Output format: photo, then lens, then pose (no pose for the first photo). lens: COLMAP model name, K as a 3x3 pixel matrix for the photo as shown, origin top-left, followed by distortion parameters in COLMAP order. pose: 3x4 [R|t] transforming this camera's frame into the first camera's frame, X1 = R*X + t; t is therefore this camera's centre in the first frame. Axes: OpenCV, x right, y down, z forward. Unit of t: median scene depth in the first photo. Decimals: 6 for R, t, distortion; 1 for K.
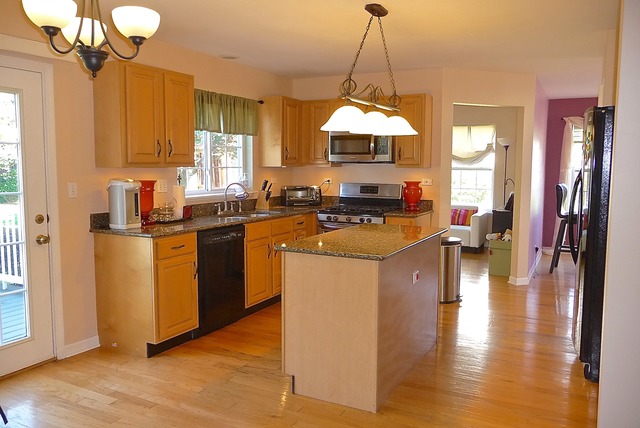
lens RADIAL K [[520.2, 0, 320.0], [0, 520.2, 214.0], [0, 0, 1]] dist [-0.053253, 0.100411]
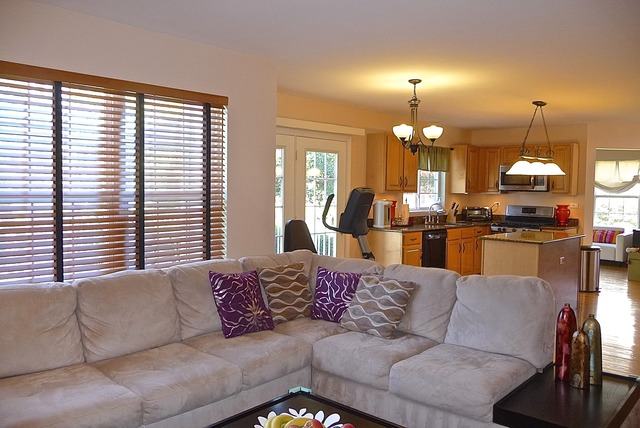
lens RADIAL K [[520.2, 0, 320.0], [0, 520.2, 214.0], [0, 0, 1]] dist [-0.053253, 0.100411]
pose [[0.962420, 0.023289, -0.270565, -0.072841], [-0.036076, 0.998450, -0.042383, 0.043557], [0.269159, 0.050551, 0.961768, -0.506391]]
